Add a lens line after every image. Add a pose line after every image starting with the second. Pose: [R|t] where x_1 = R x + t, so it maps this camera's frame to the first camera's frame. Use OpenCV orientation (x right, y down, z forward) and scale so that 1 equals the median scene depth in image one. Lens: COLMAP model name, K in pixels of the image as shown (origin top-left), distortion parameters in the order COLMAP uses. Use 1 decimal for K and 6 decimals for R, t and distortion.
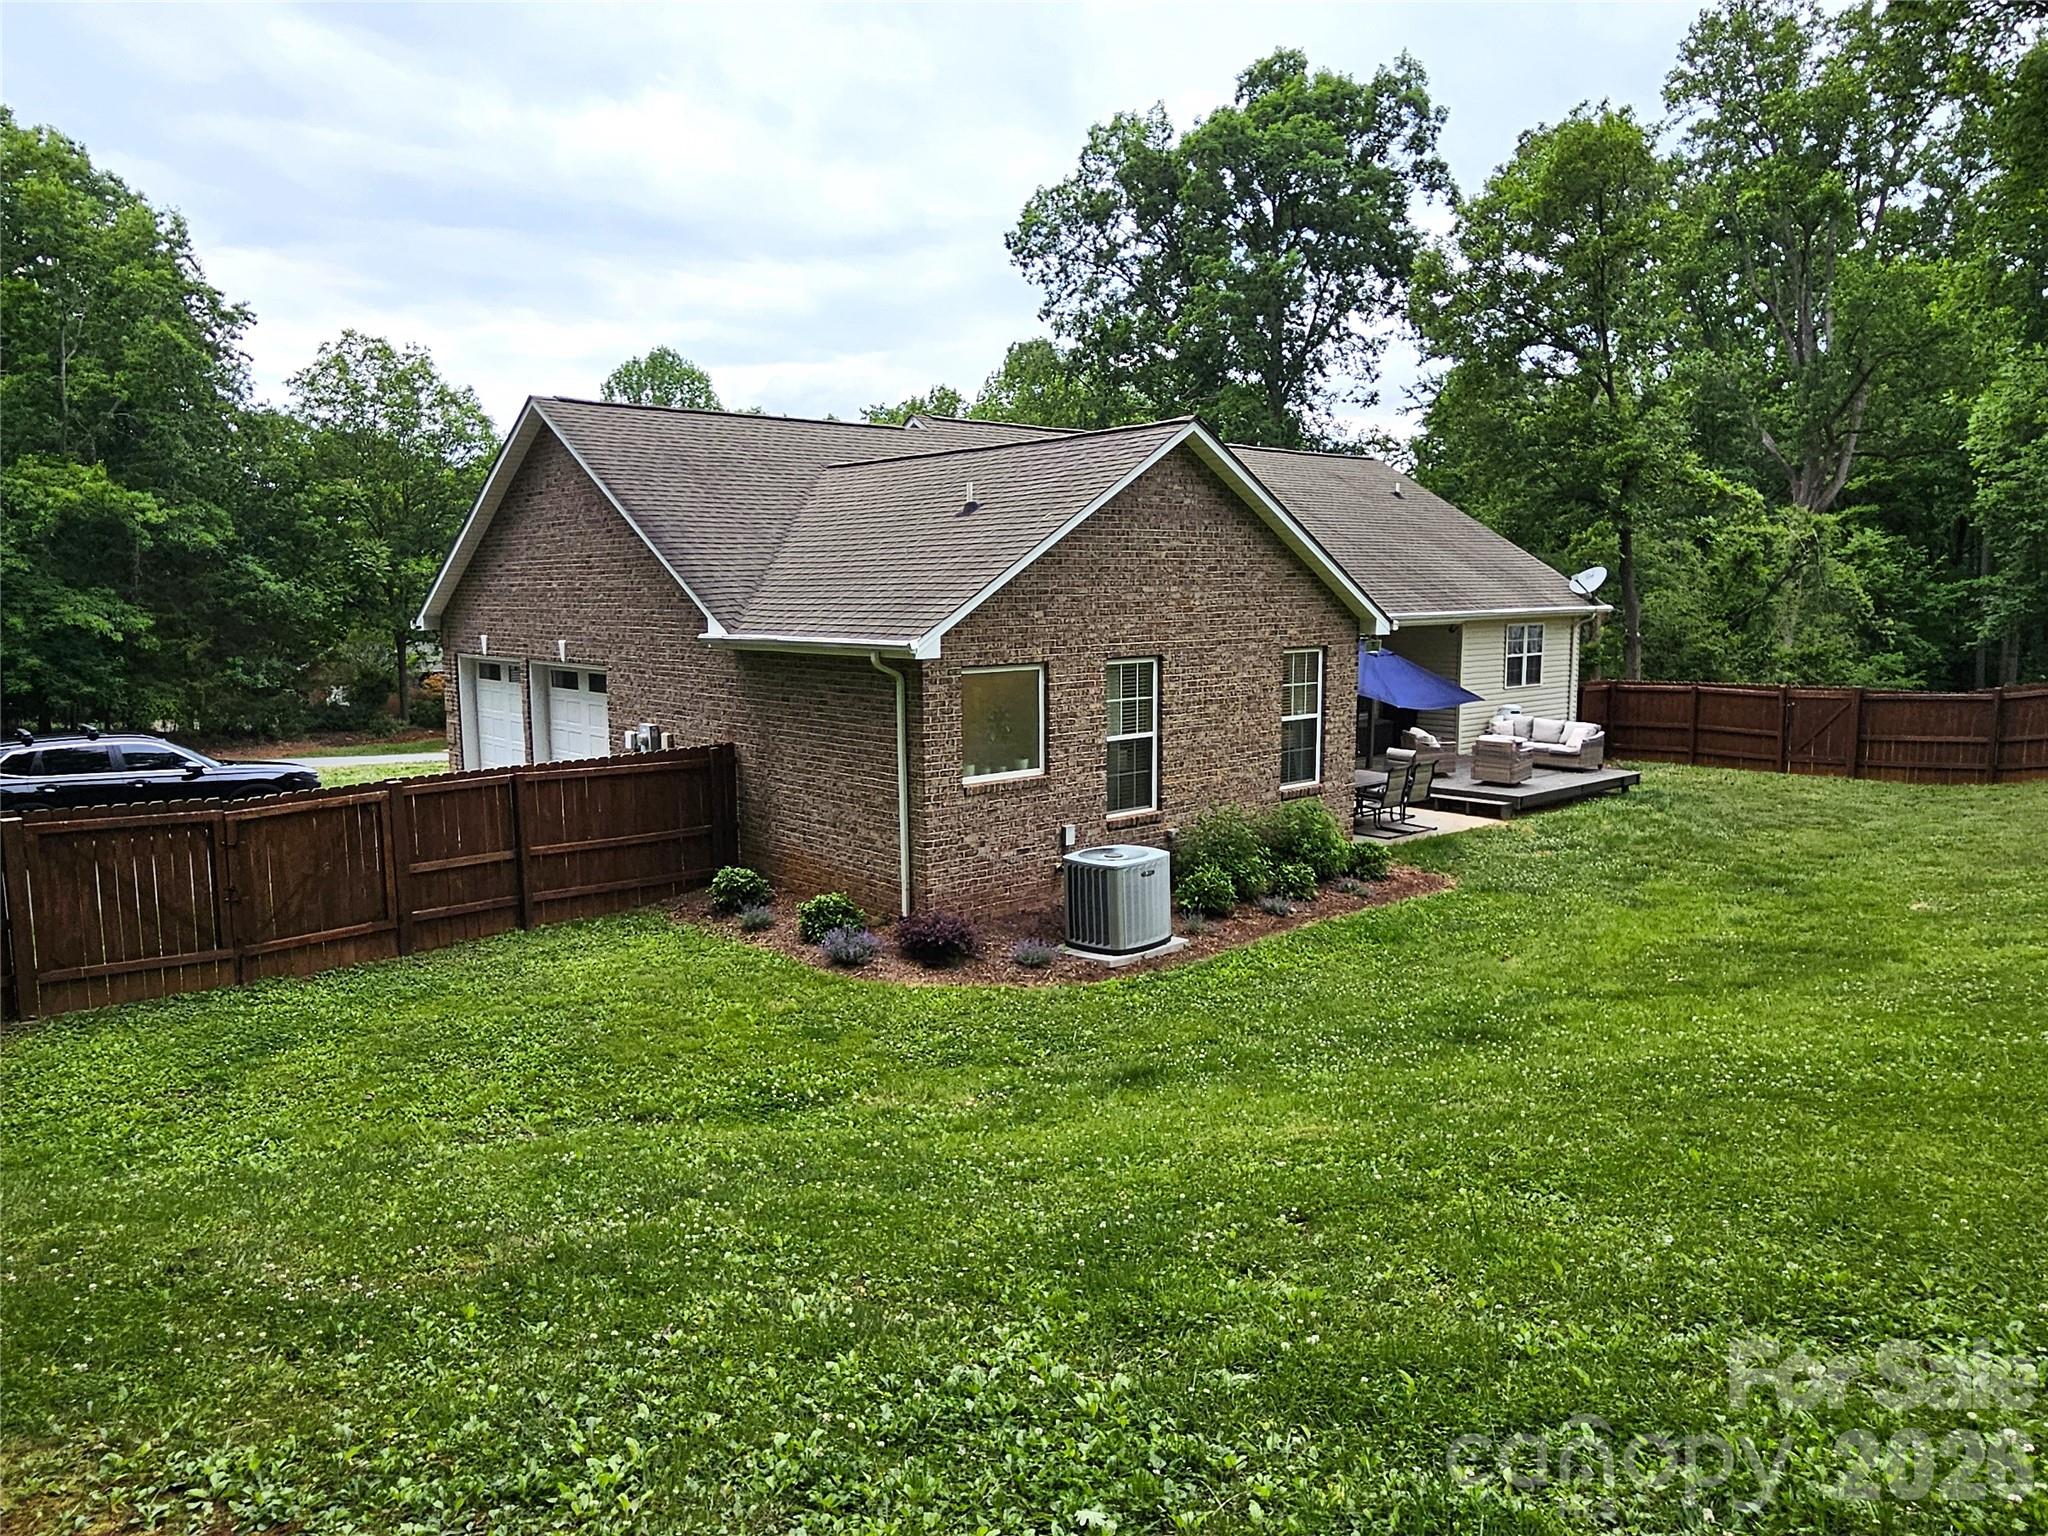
lens RADIAL K [[1403.0, 0, 1024.0], [0, 1403.0, 768.0], [0, 0, 1]] dist [-0.004785, 0.000227]
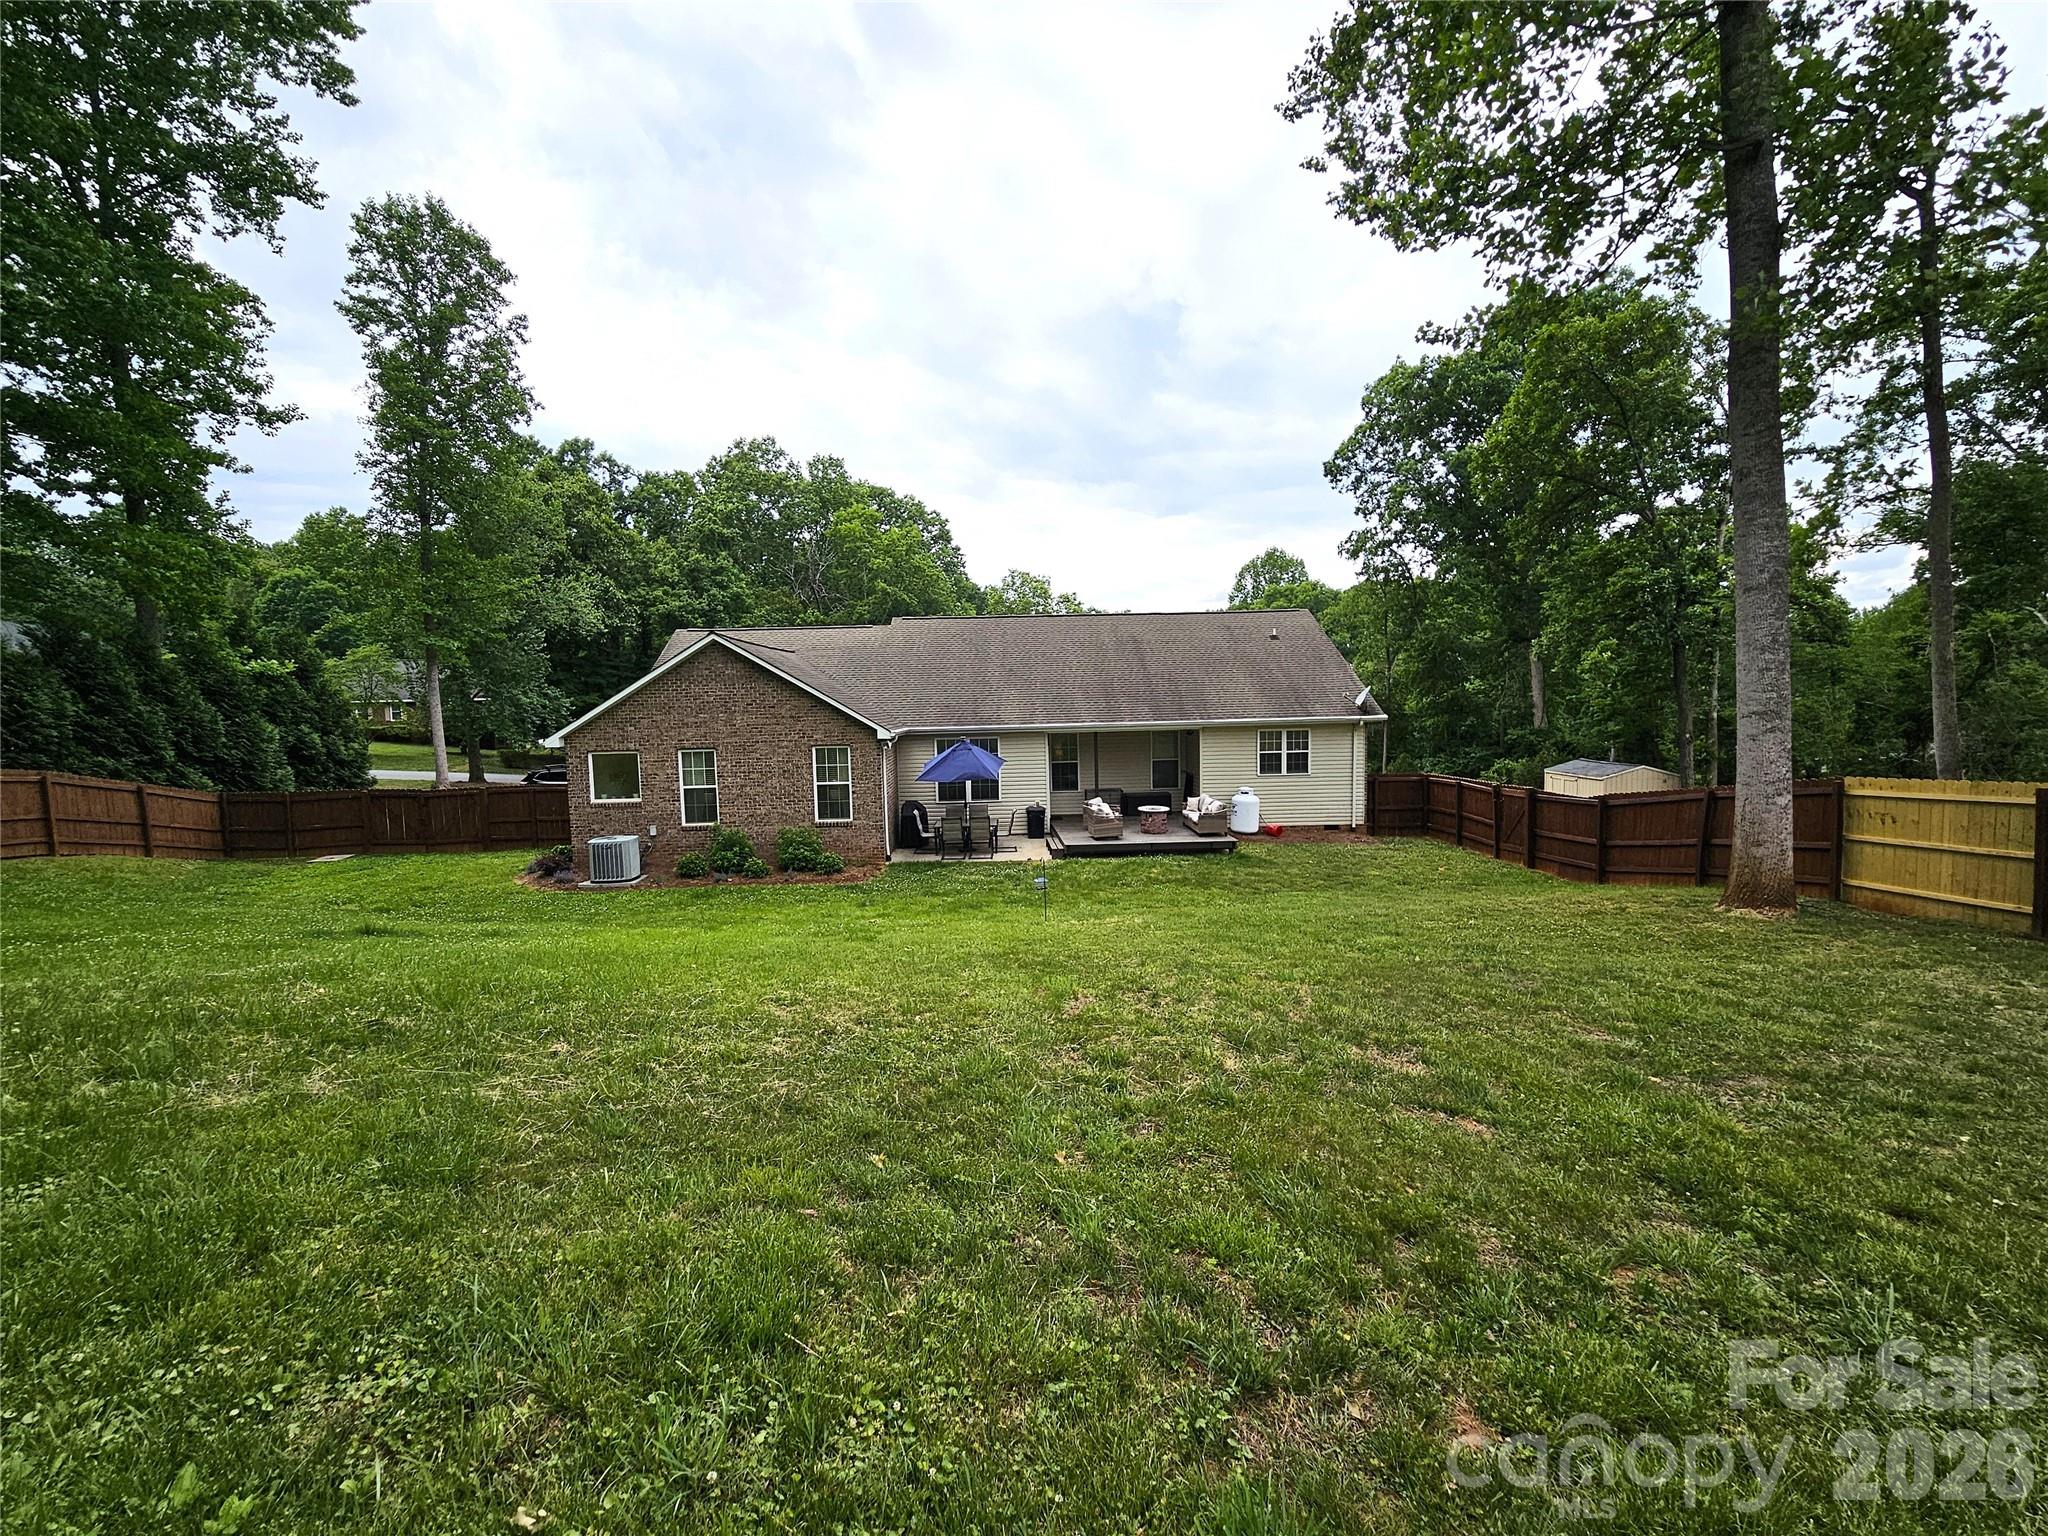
lens RADIAL K [[870.2, 0, 1016.9], [0, 870.2, 766.8], [0, 0, 1]] dist [-0.003465, 0.000503]
pose [[0.763331, 0.041996, -0.644641, 0.713596], [-0.068869, 0.997488, -0.016567, -0.034763], [0.642326, 0.057042, 0.764306, 0.189292]]
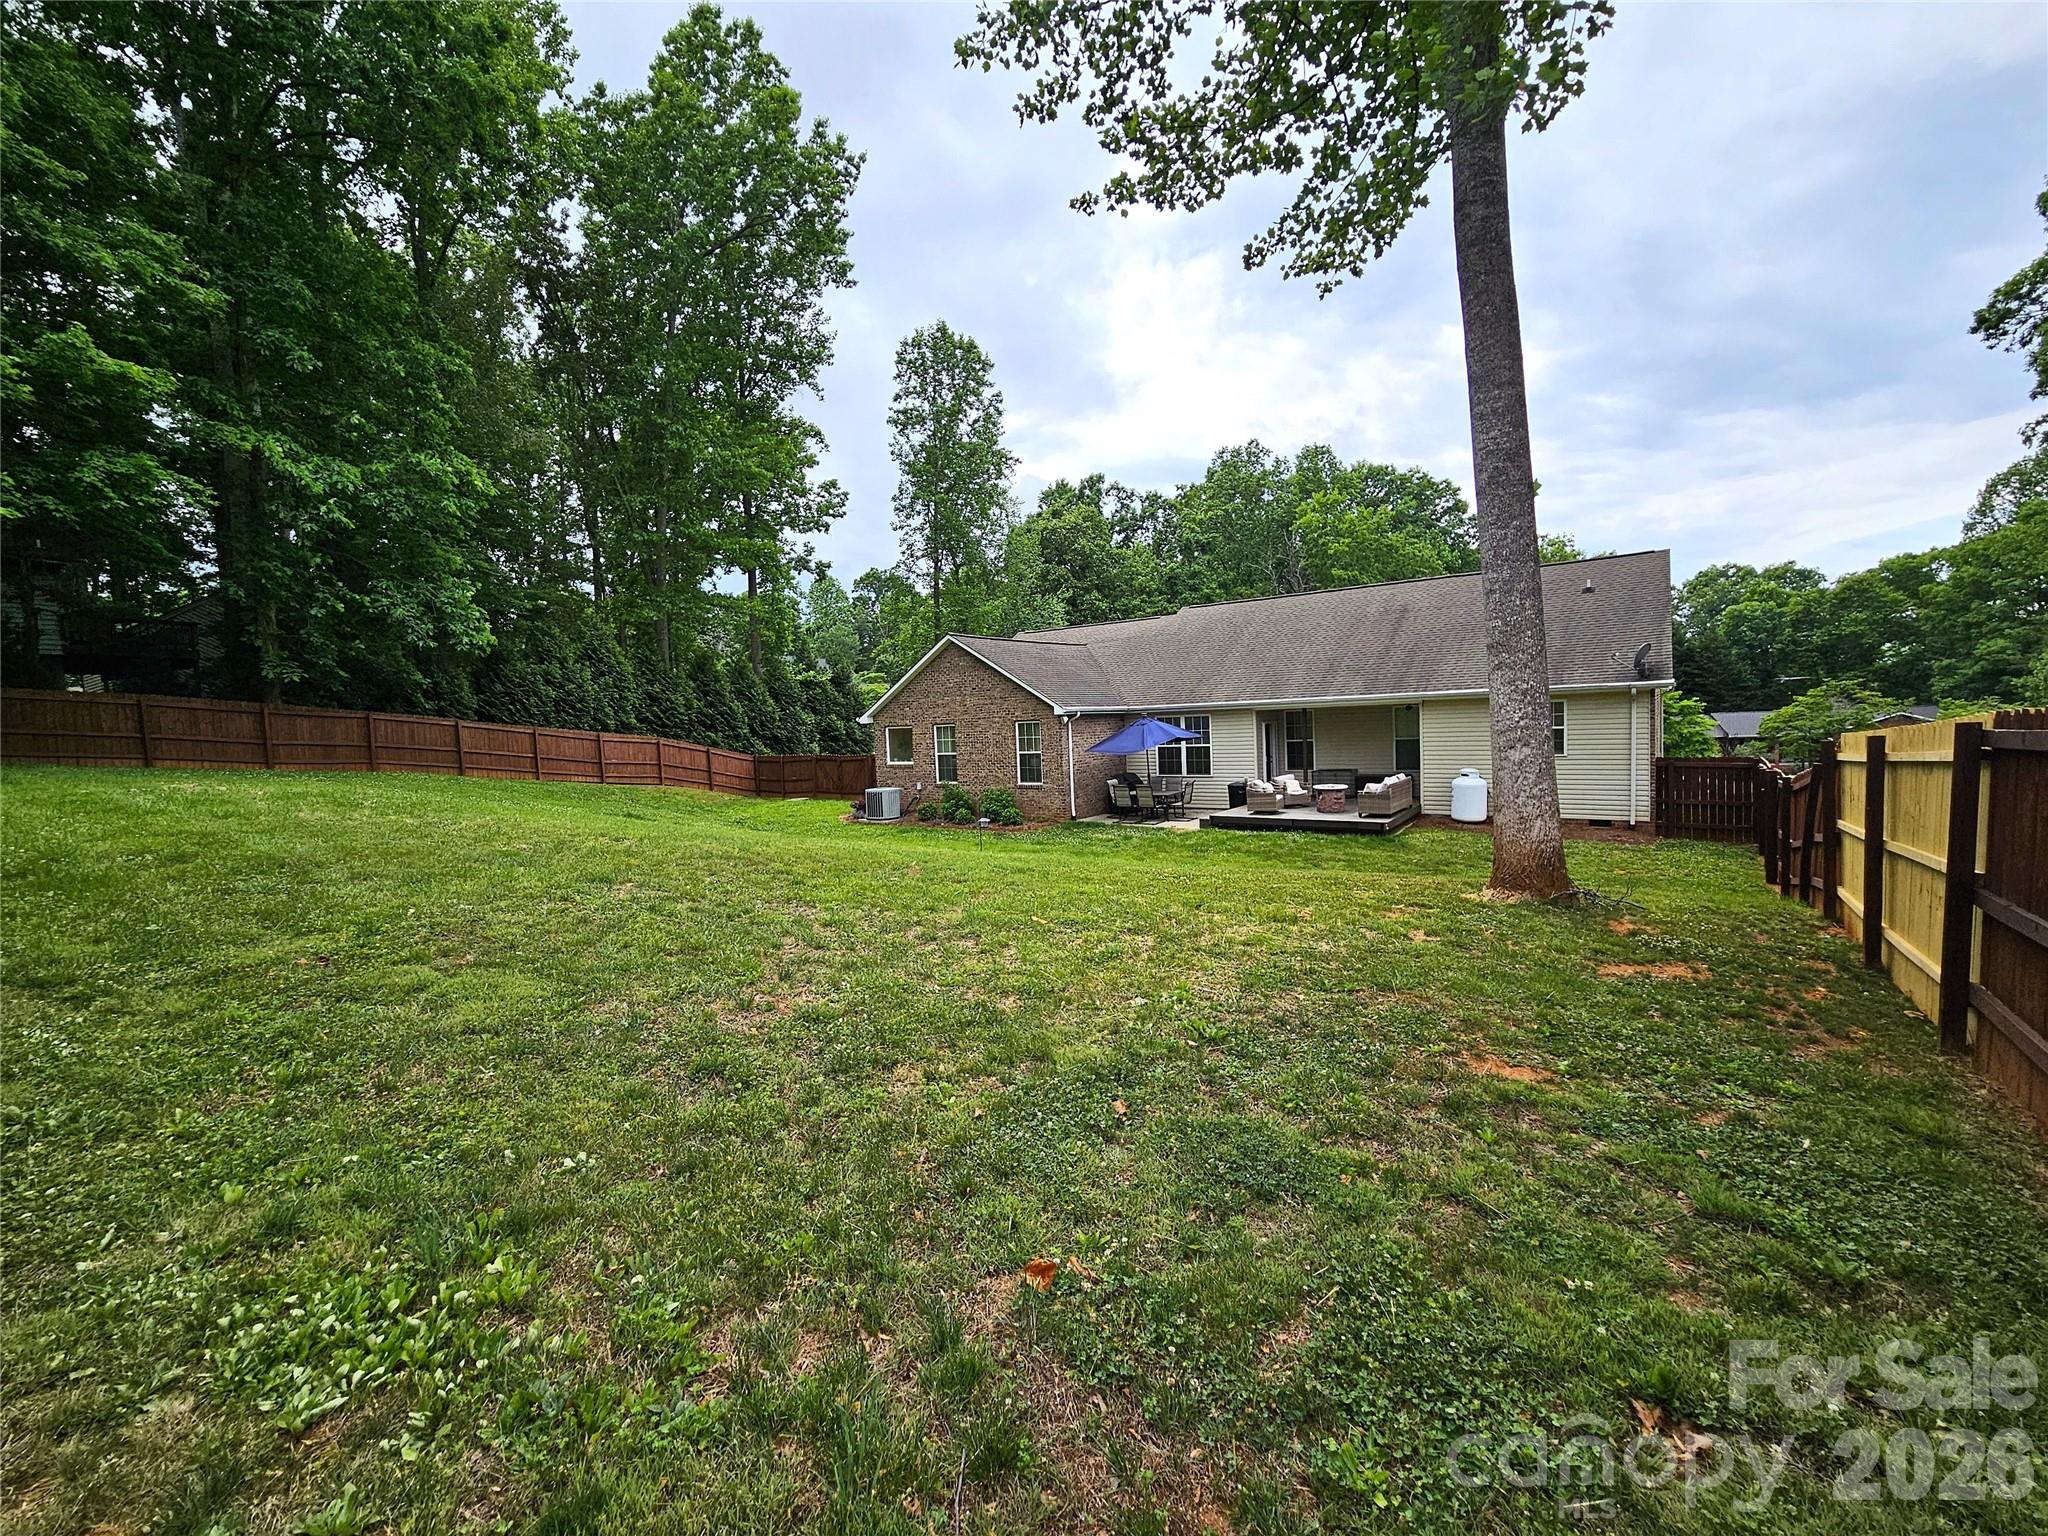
lens RADIAL K [[870.2, 0, 1016.9], [0, 870.2, 766.8], [0, 0, 1]] dist [-0.003465, 0.000503]
pose [[0.196148, 0.056564, -0.978941, 0.979548], [-0.088207, 0.995305, 0.039836, -0.041708], [0.976599, 0.078536, 0.200217, 0.461079]]
